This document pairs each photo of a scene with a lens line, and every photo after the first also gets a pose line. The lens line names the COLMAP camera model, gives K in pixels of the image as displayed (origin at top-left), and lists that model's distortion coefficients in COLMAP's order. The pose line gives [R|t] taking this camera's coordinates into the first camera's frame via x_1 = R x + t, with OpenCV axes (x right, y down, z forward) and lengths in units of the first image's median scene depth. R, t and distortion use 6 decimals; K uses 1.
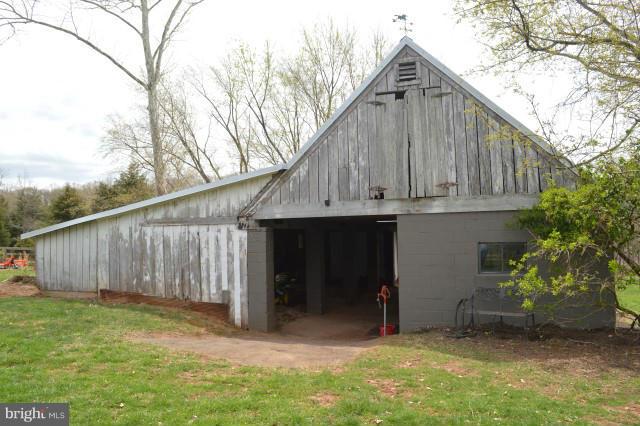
lens RADIAL K [[498.9, 0, 319.3], [0, 498.9, 212.6], [0, 0, 1]] dist [-0.083290, 0.002179]
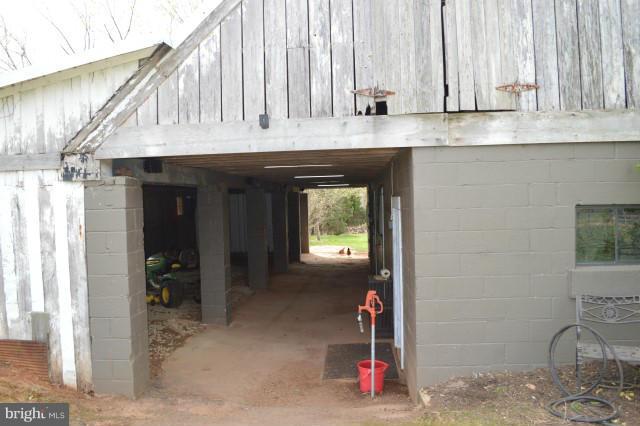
lens RADIAL K [[498.9, 0, 320.3], [0, 498.9, 211.9], [0, 0, 1]] dist [-0.083290, 0.002179]
pose [[0.968174, -0.012765, 0.249954, -0.047497], [-0.004506, 0.997648, 0.068403, 0.031259], [-0.250239, -0.067352, 0.965839, 0.522790]]
